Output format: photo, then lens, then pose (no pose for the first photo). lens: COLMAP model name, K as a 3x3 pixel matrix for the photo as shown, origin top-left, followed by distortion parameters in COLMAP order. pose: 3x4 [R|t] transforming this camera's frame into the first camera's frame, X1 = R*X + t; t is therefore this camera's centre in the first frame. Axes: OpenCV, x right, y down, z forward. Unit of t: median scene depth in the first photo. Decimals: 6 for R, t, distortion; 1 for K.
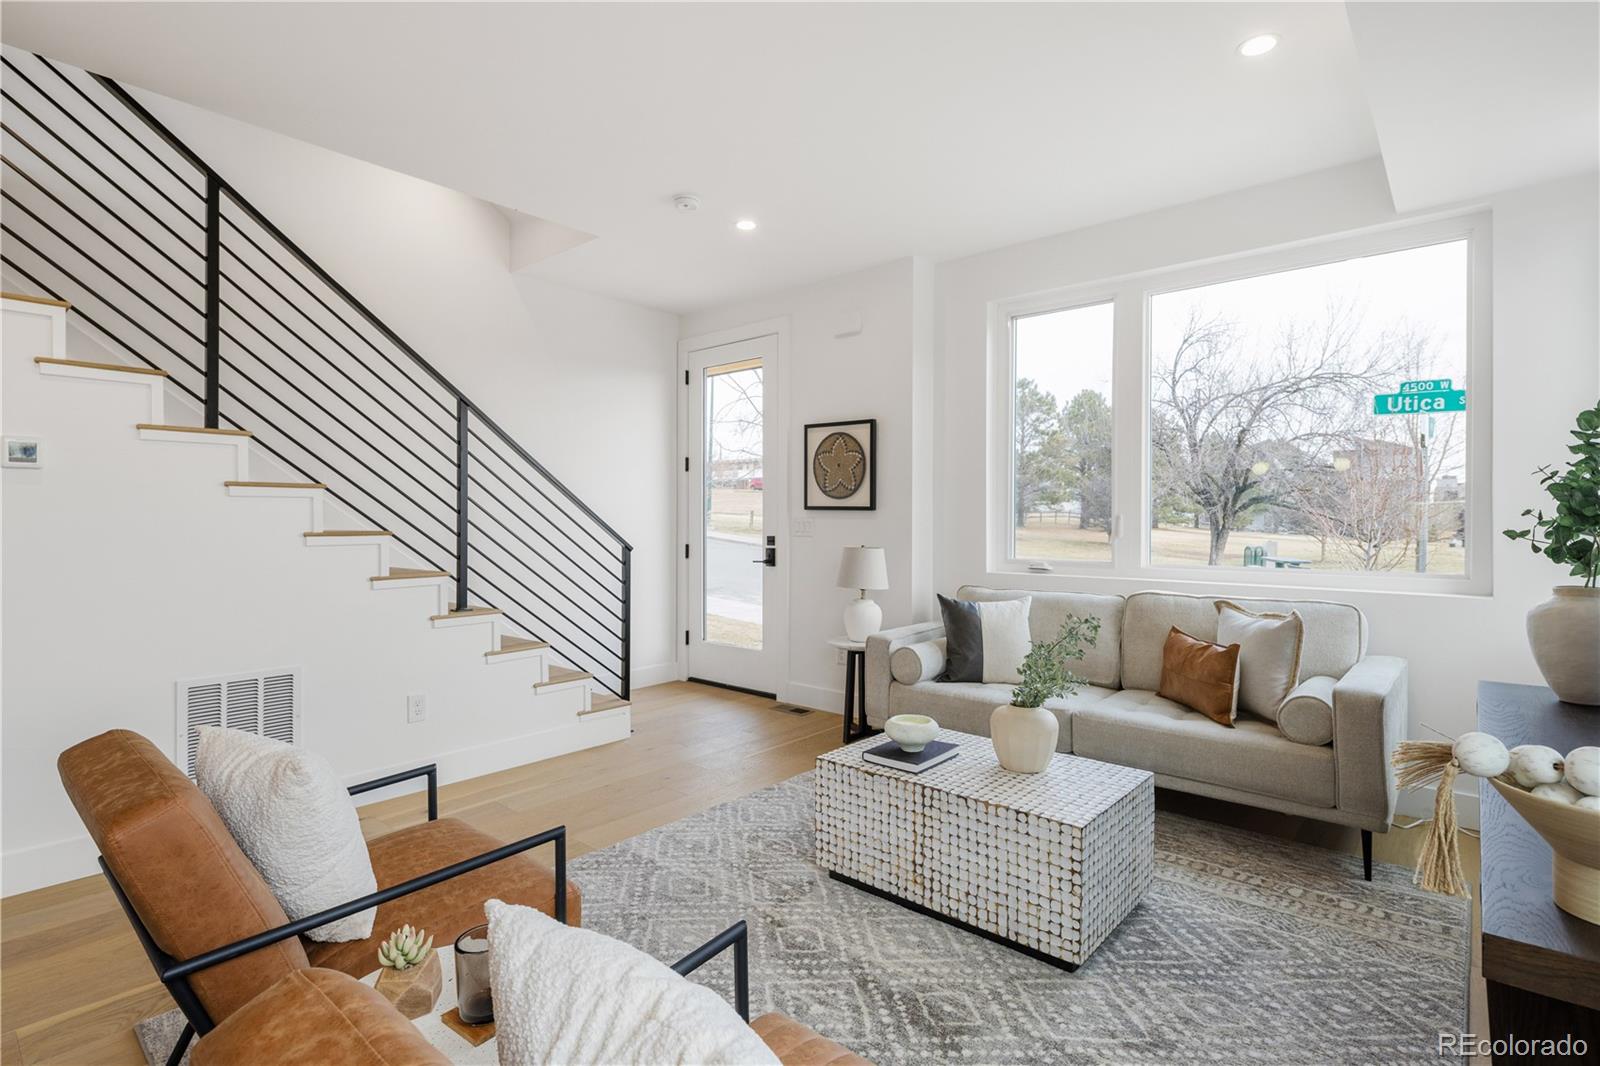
lens RADIAL K [[779.9, 0, 806.4], [0, 779.9, 518.4], [0, 0, 1]] dist [0.004189, -0.002887]
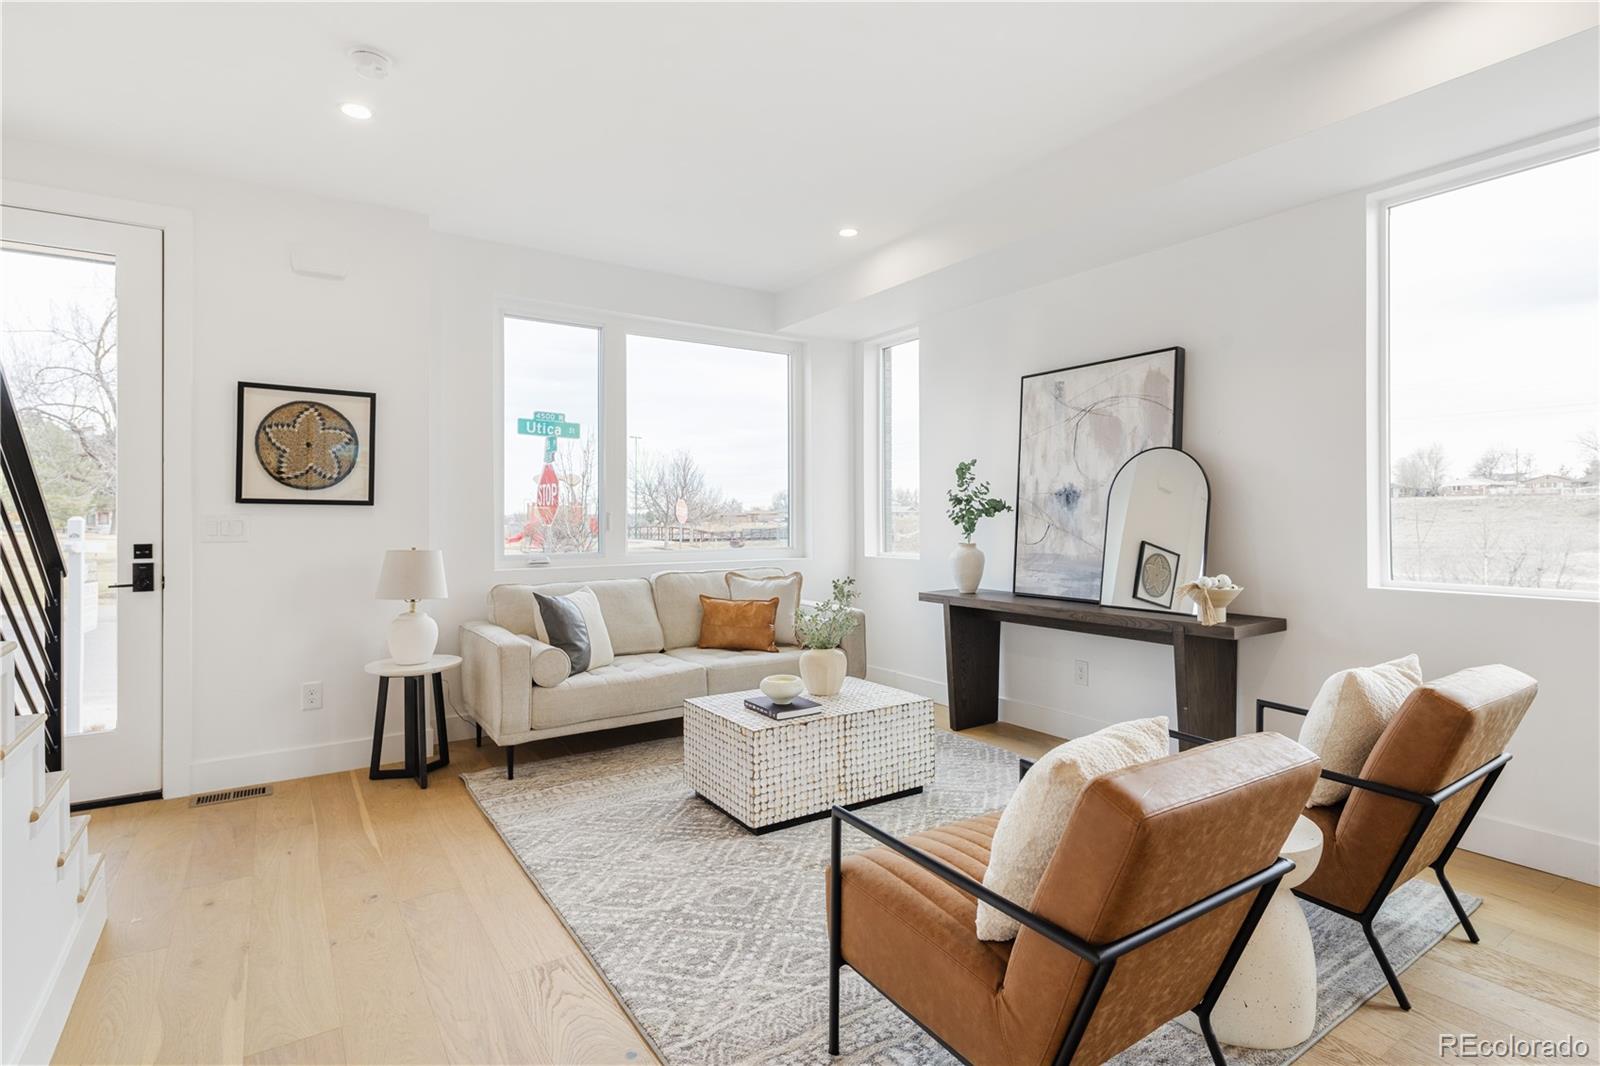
lens RADIAL K [[779.9, 0, 793.6], [0, 779.9, 511.3], [0, 0, 1]] dist [0.004189, -0.002887]
pose [[0.272906, 0.003902, 0.962033, -0.650738], [0.003210, 0.999983, -0.004966, 0.001131], [-0.962035, 0.004443, 0.272889, 0.405476]]
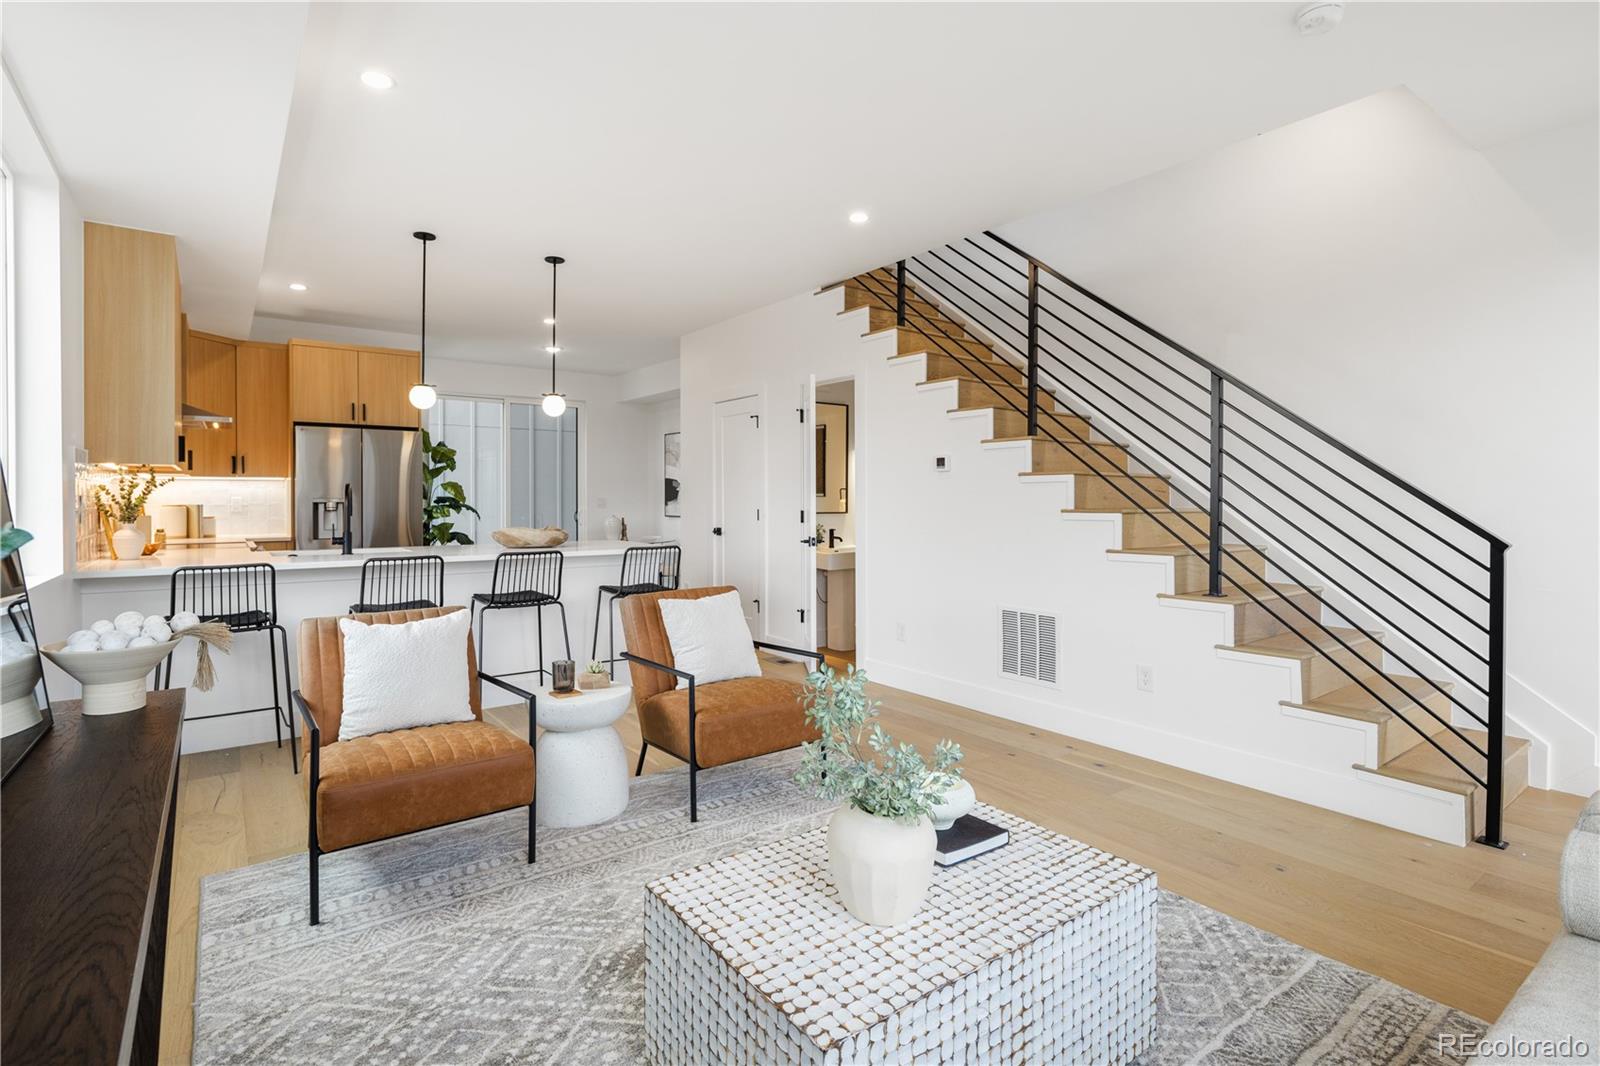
lens RADIAL K [[779.9, 0, 800.8], [0, 779.9, 500.6], [0, 0, 1]] dist [0.004189, -0.002887]
pose [[-0.215972, 0.001899, -0.976398, 0.526811], [0.000617, 0.999998, 0.001809, 0.001140], [0.976399, -0.000212, -0.215972, 0.647688]]
